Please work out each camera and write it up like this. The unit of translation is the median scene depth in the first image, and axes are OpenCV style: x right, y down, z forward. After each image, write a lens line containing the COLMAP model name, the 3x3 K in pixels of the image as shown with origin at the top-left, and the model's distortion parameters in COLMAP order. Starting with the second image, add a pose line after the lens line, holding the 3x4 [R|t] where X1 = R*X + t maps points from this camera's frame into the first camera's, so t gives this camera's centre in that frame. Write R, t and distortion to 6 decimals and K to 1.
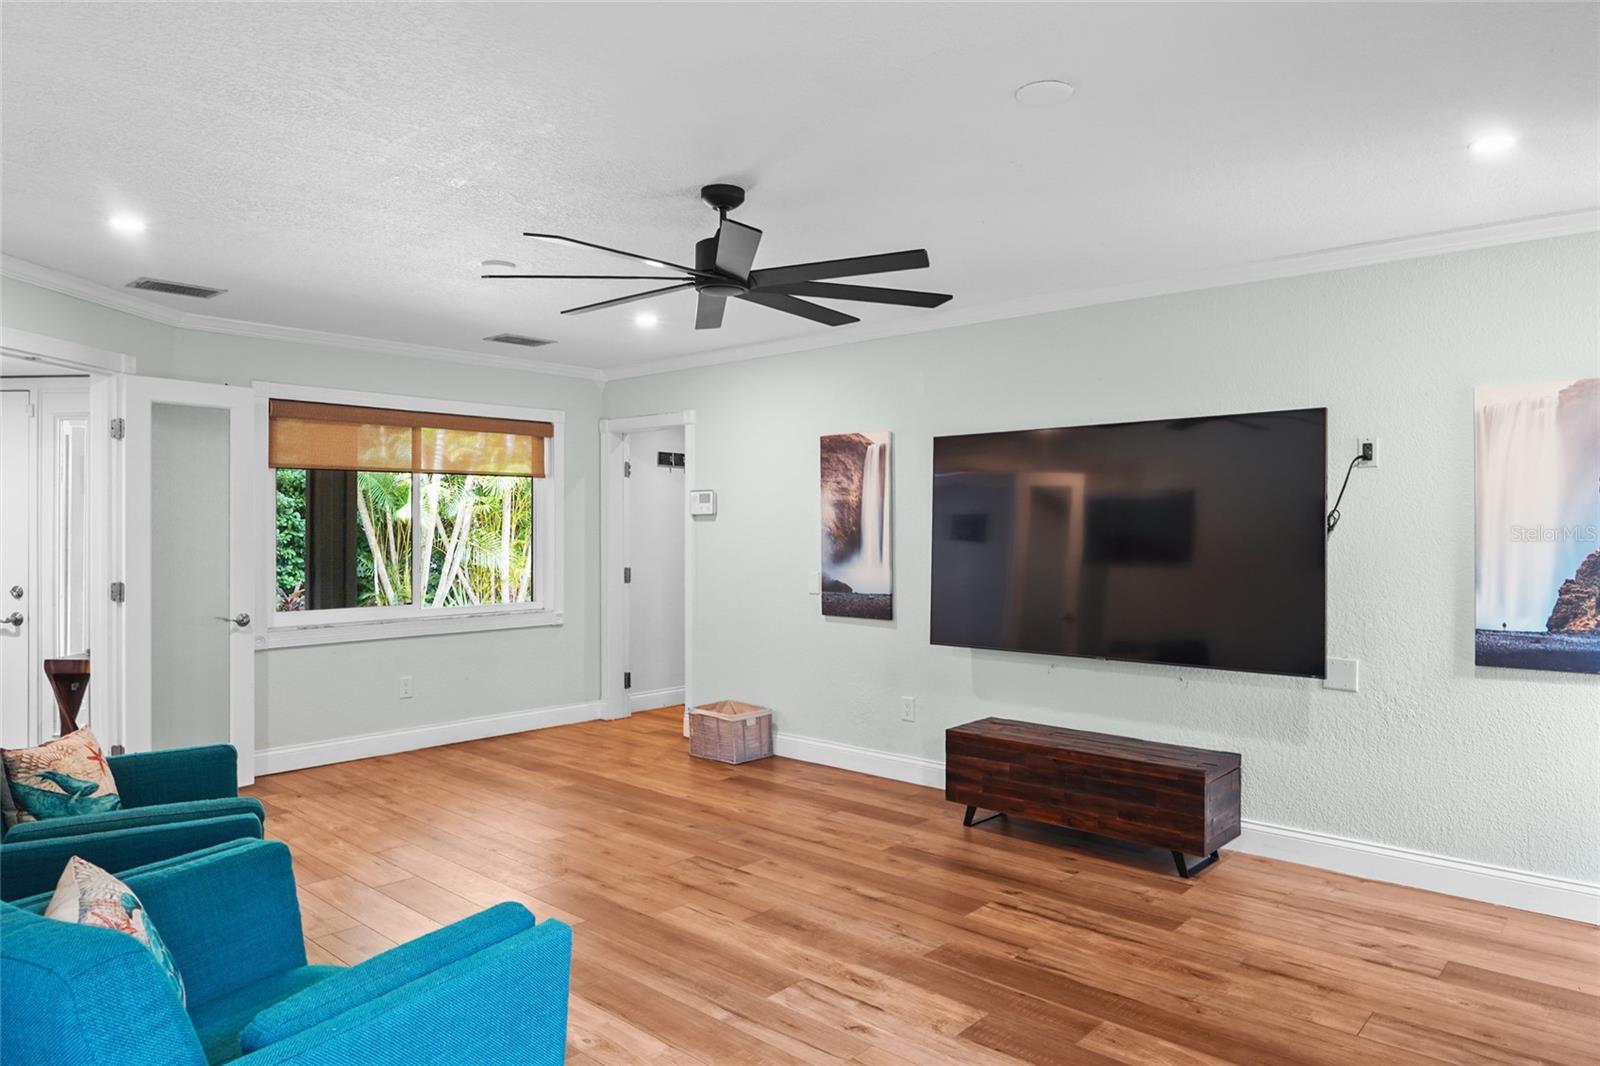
lens RADIAL K [[1018.8, 0, 808.1], [0, 1018.8, 521.1], [0, 0, 1]] dist [-0.019207, -0.001264]
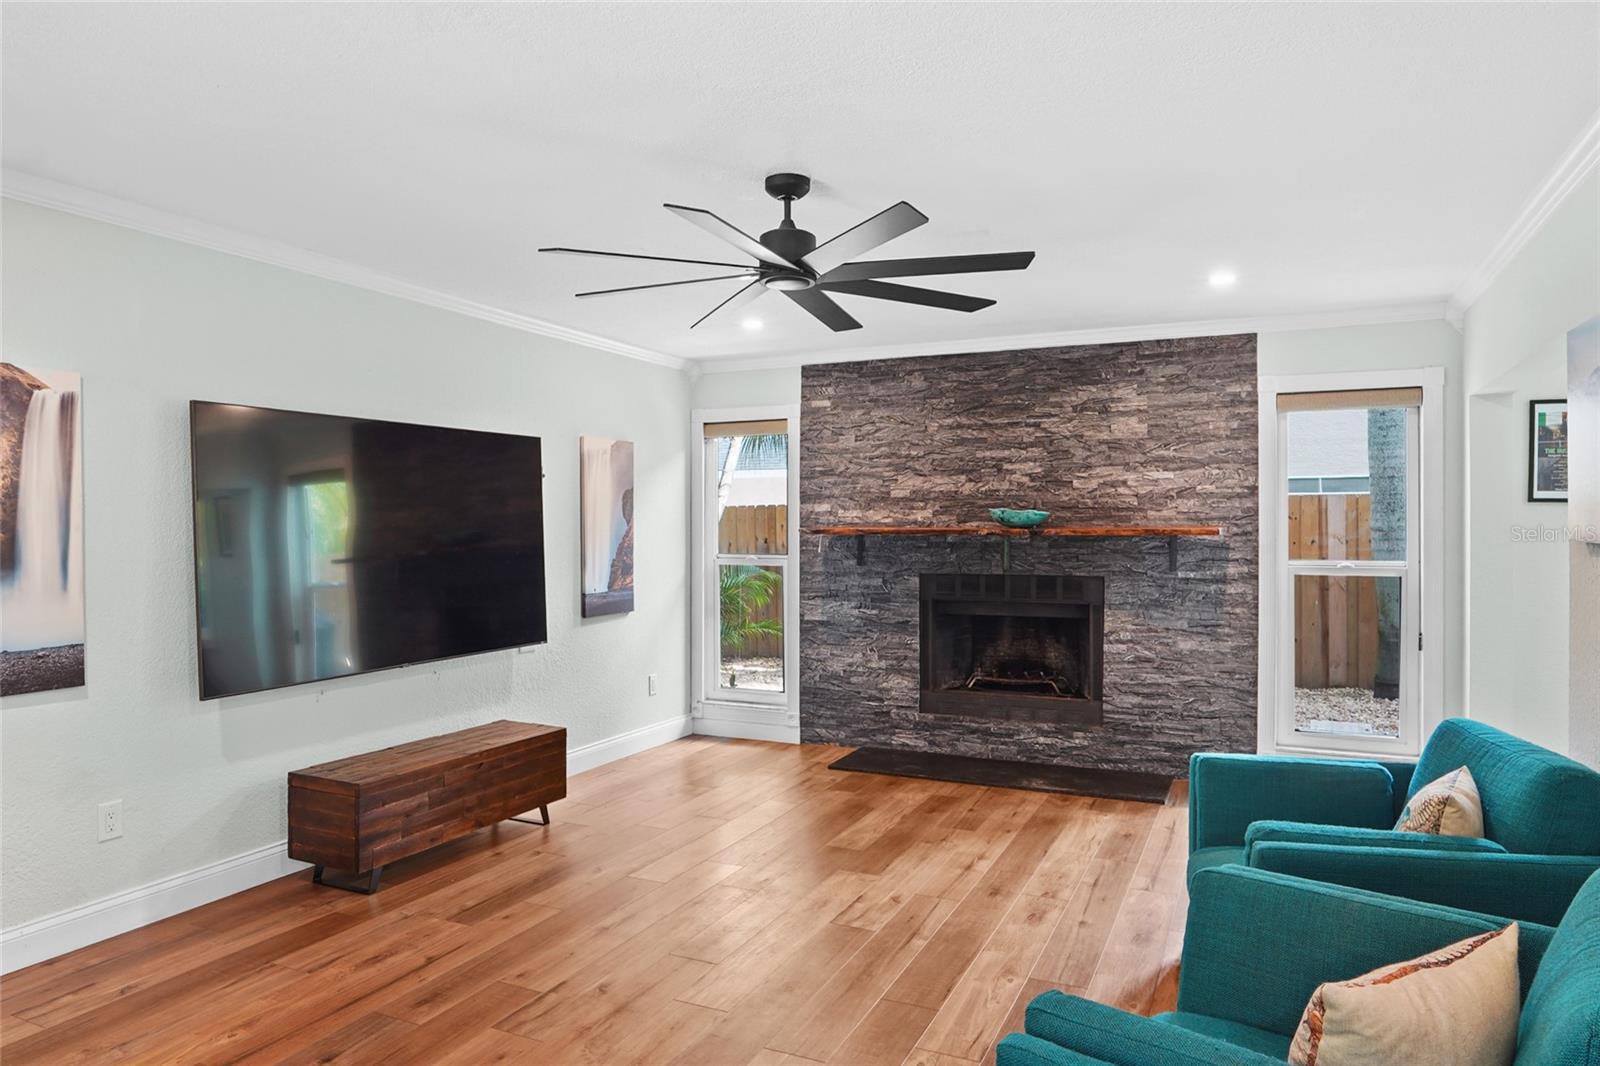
lens RADIAL K [[1018.8, 0, 776.5], [0, 1018.8, 528.9], [0, 0, 1]] dist [-0.019207, -0.001264]
pose [[-0.273137, -0.001500, 0.961974, -0.789968], [0.001173, 0.999998, 0.001893, 0.004544], [-0.961974, 0.001645, -0.273134, 0.998664]]
